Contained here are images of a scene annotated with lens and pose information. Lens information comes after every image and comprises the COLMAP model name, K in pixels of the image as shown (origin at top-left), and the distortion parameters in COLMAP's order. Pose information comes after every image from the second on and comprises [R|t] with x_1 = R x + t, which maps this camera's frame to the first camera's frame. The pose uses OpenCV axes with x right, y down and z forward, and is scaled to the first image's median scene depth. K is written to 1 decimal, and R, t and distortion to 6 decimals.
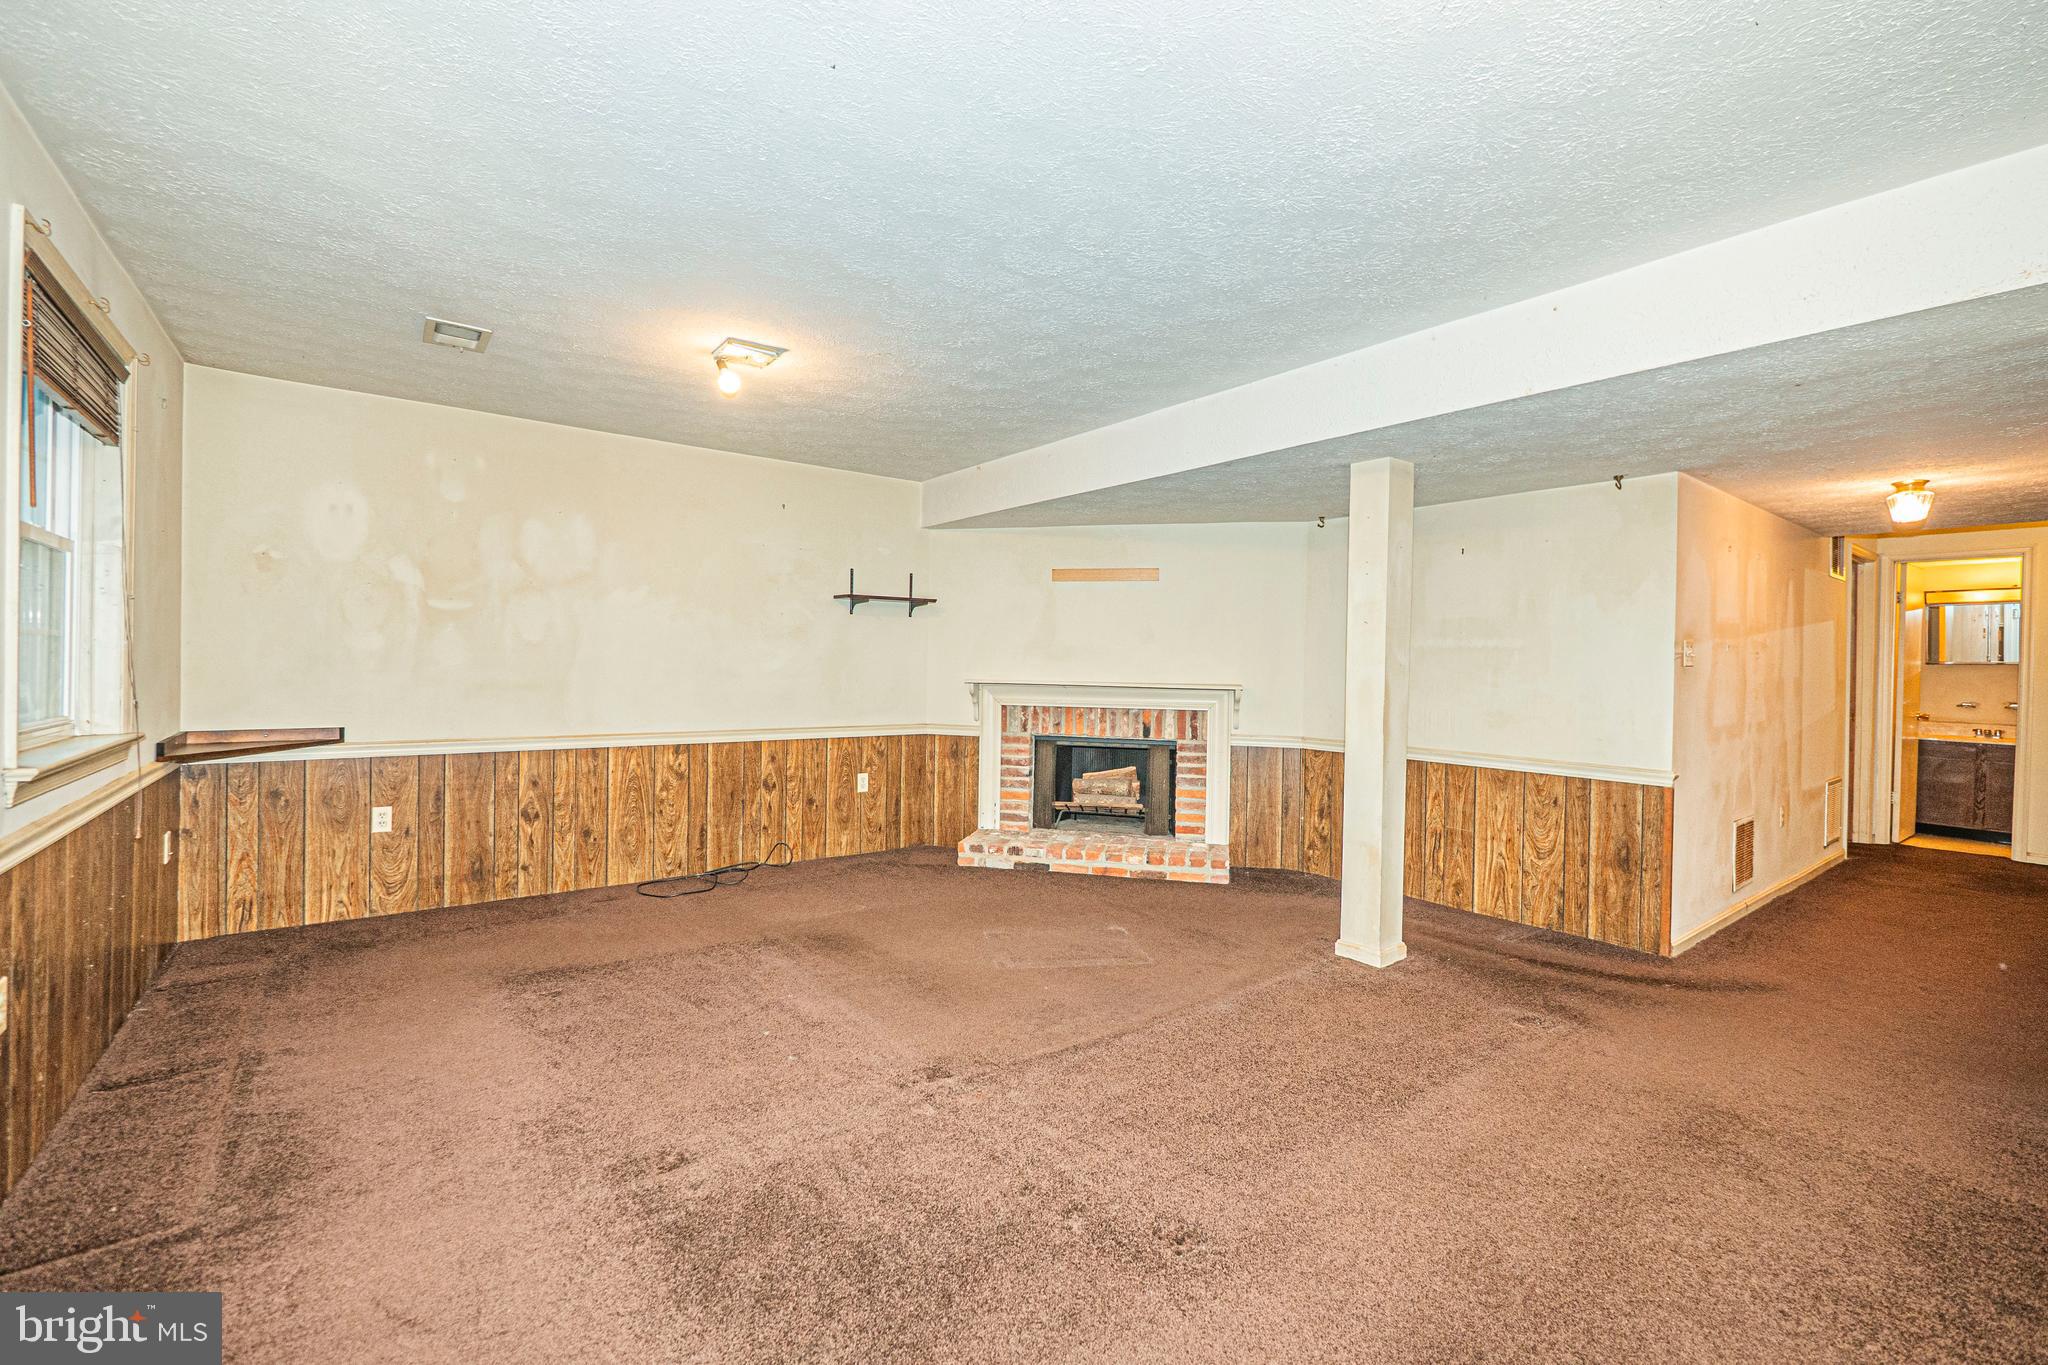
lens RADIAL K [[865.6, 0, 1021.8], [0, 865.6, 672.7], [0, 0, 1]] dist [-0.006954, 0.001061]
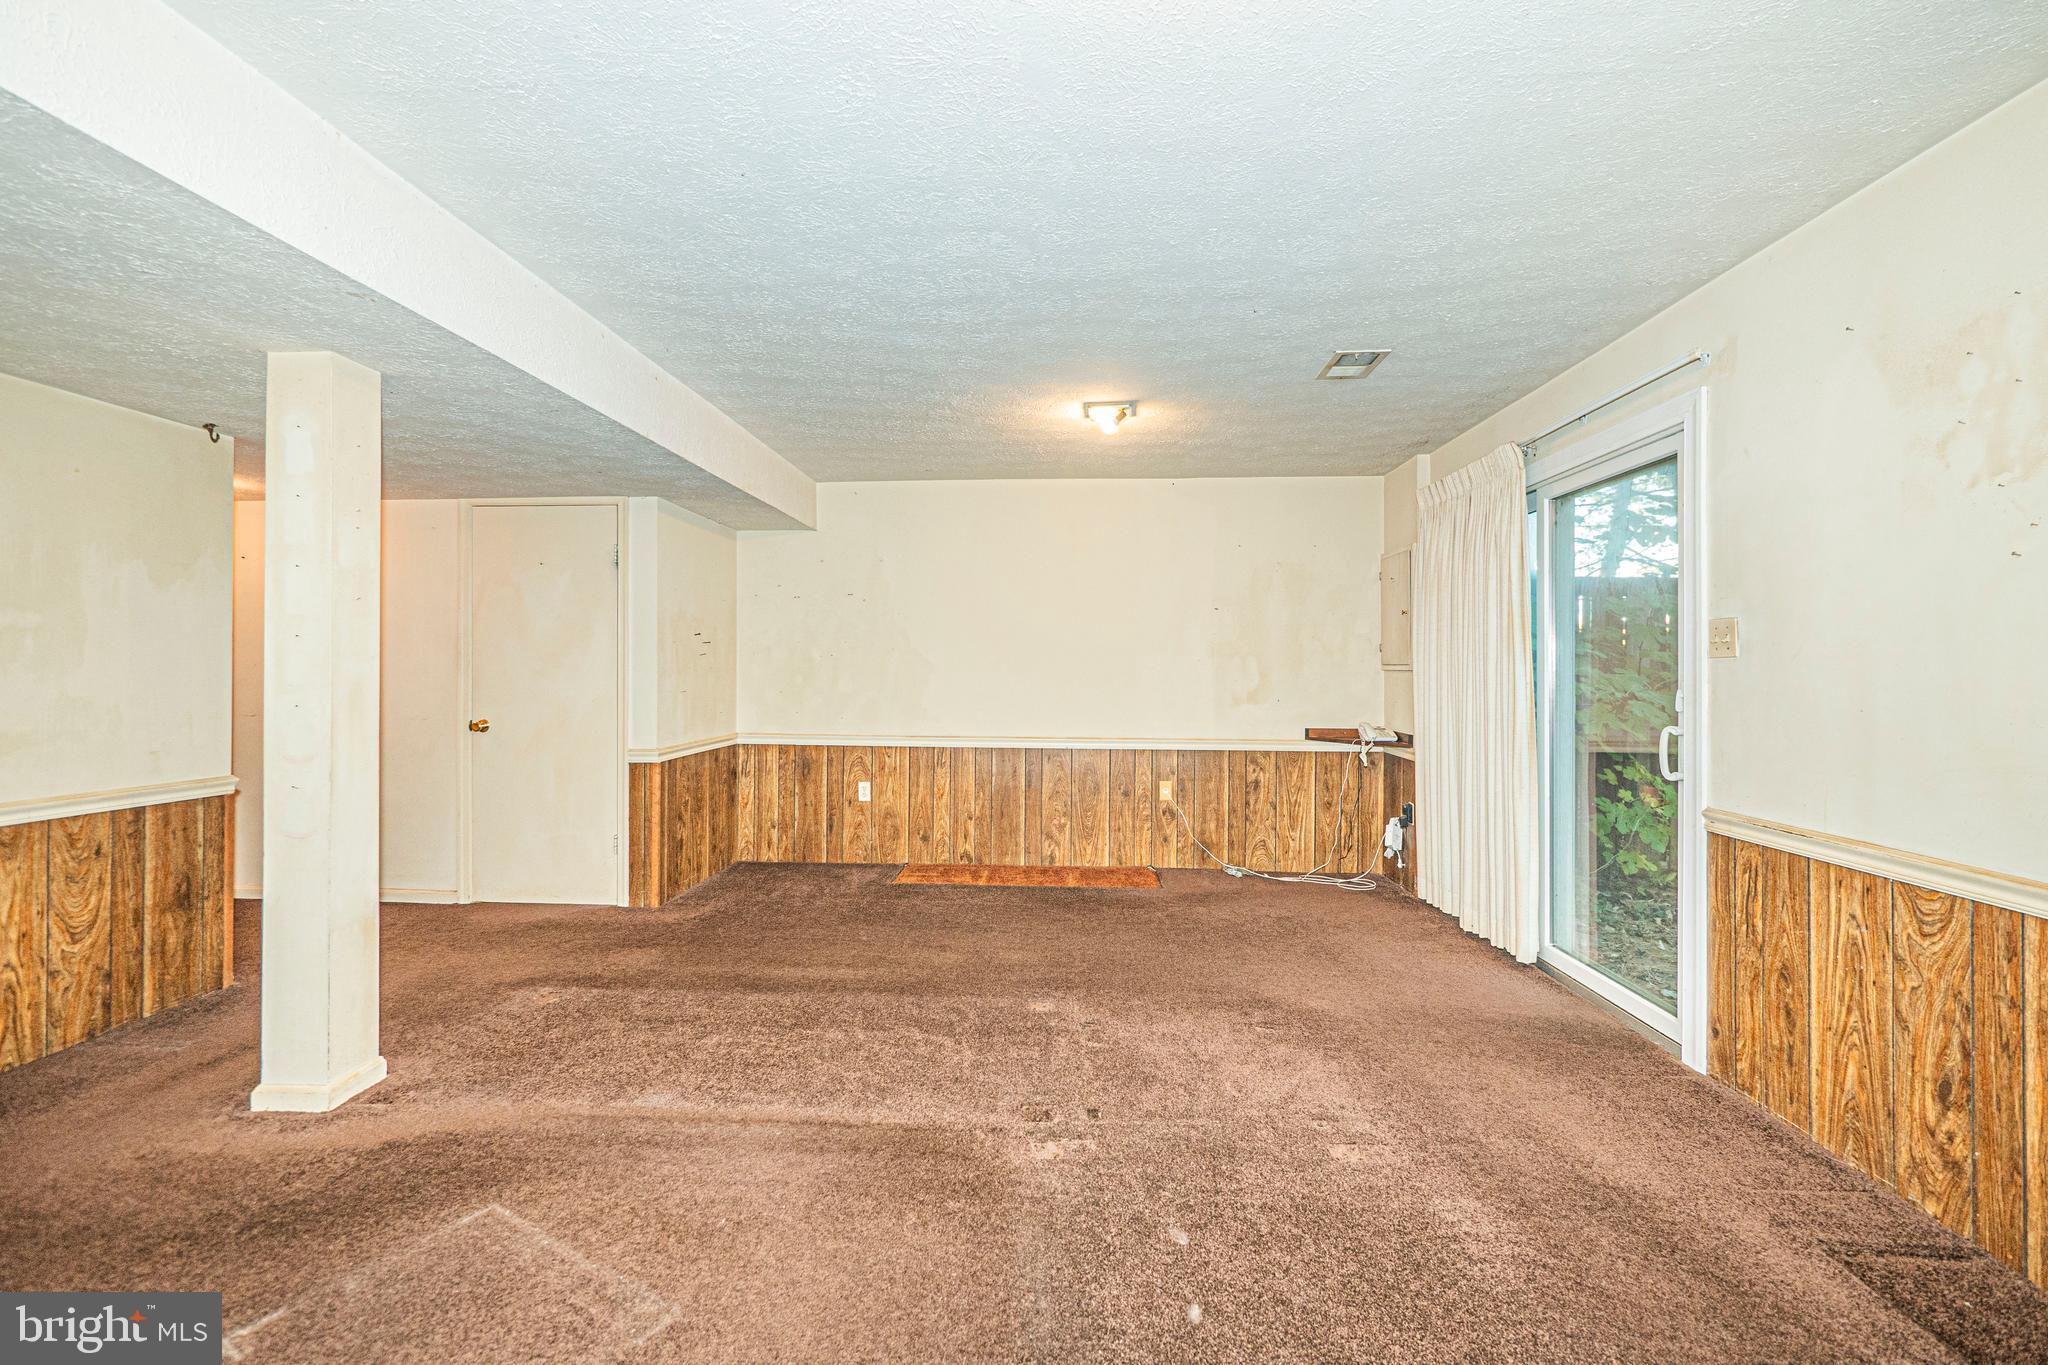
lens RADIAL K [[865.6, 0, 1016.5], [0, 865.6, 670.4], [0, 0, 1]] dist [-0.006954, 0.001061]
pose [[-0.751729, -0.020441, 0.659155, -0.312704], [-0.008693, 0.999740, 0.021089, -0.013934], [-0.659414, 0.010123, -0.751711, 0.814775]]
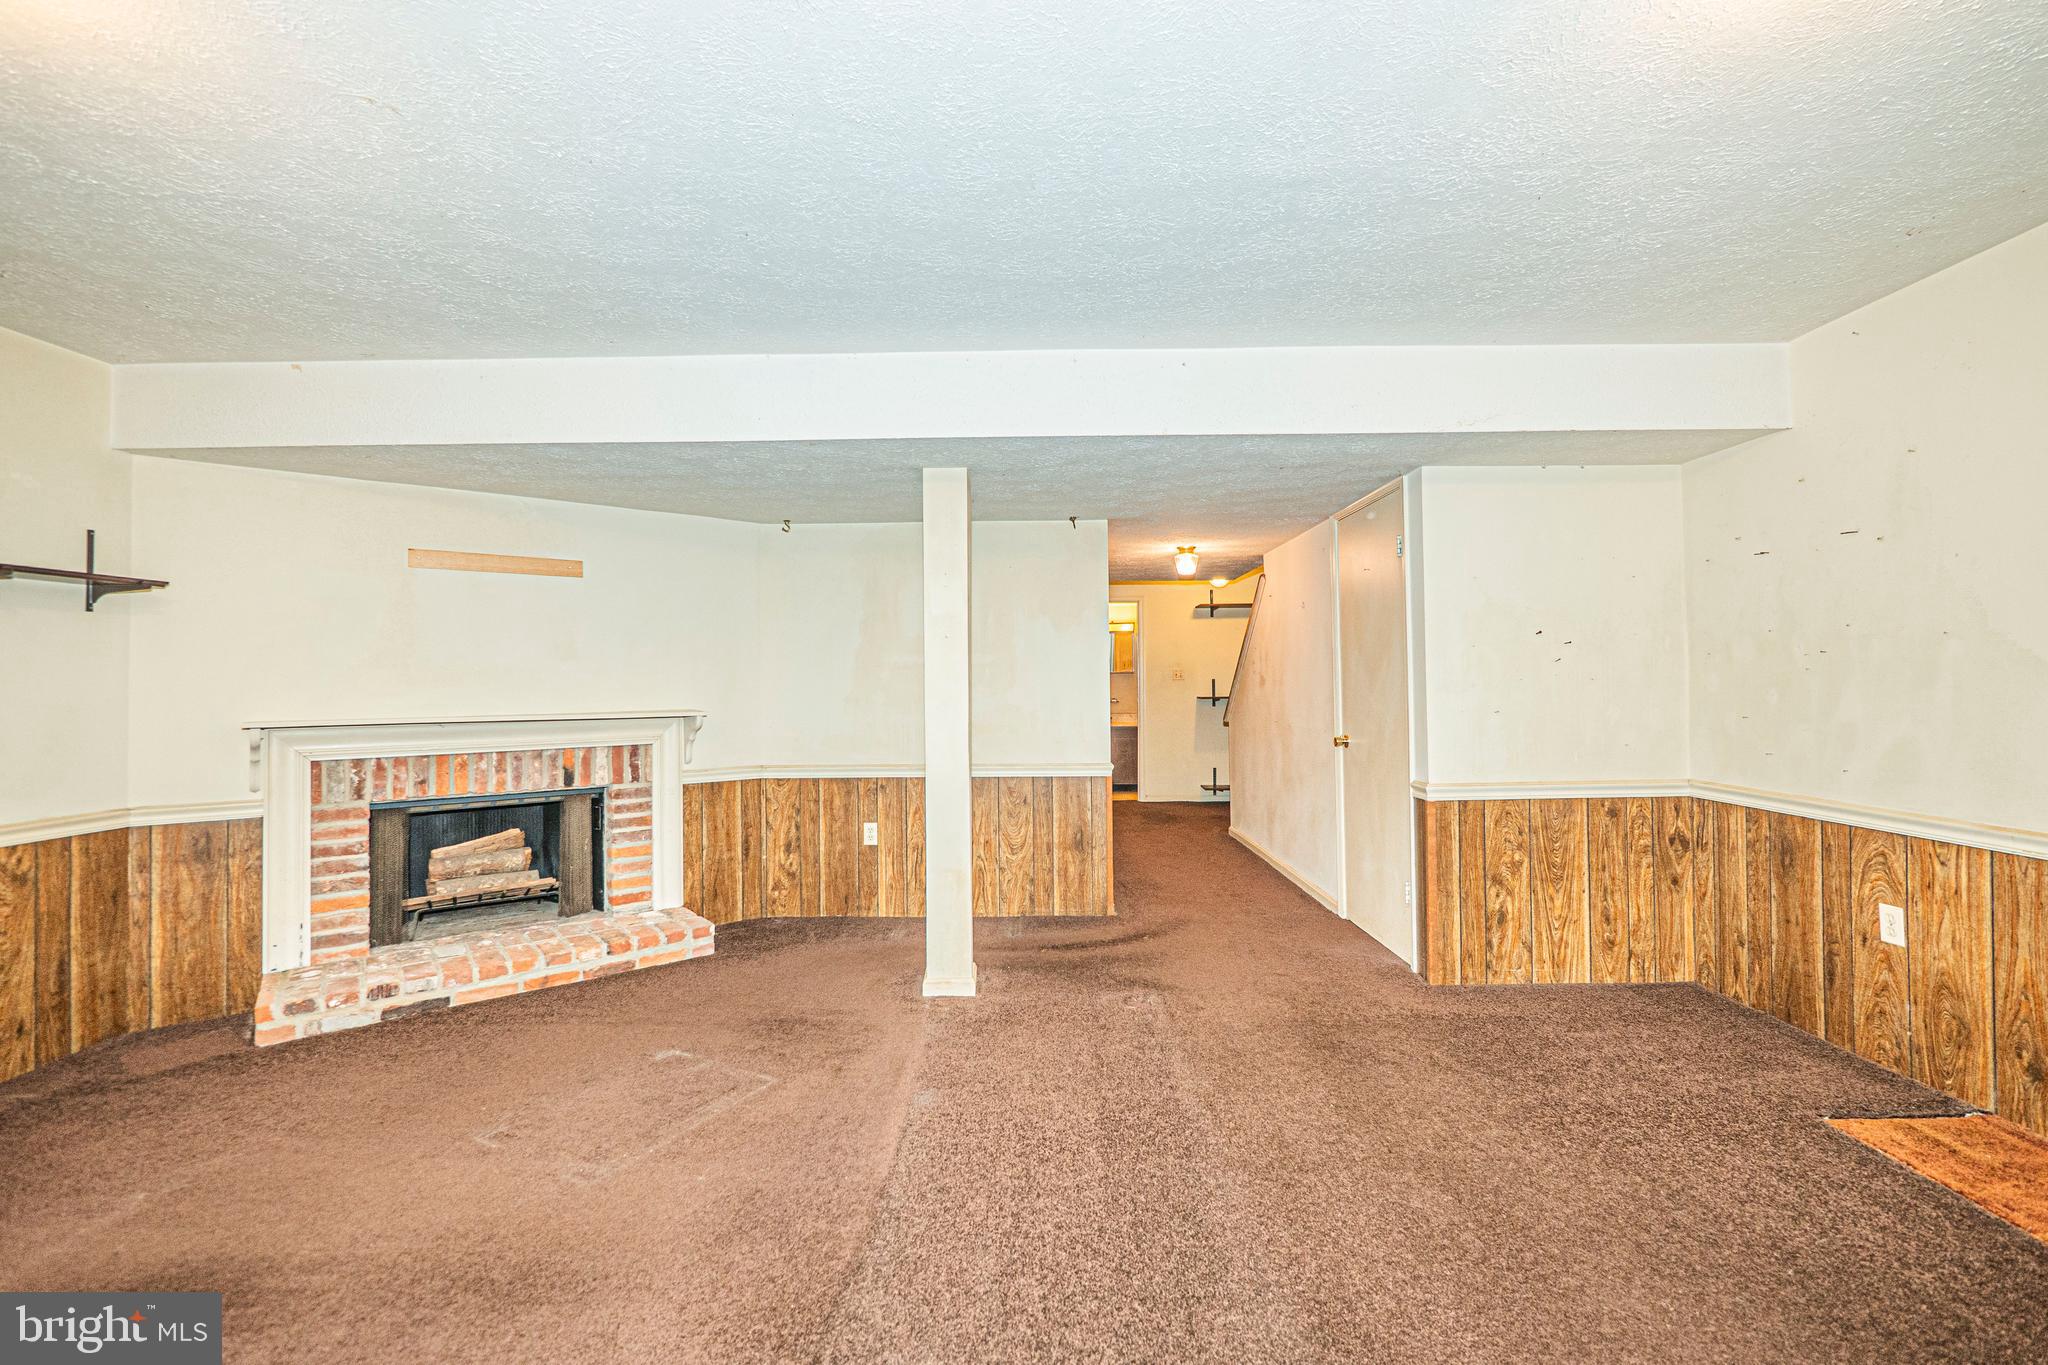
lens RADIAL K [[865.6, 0, 1019.7], [0, 865.6, 669.7], [0, 0, 1]] dist [-0.006954, 0.001061]
pose [[0.615766, -0.009683, 0.787870, -0.211898], [0.030106, 0.999483, -0.011246, -0.005875], [-0.787354, 0.030644, 0.615739, 0.244476]]
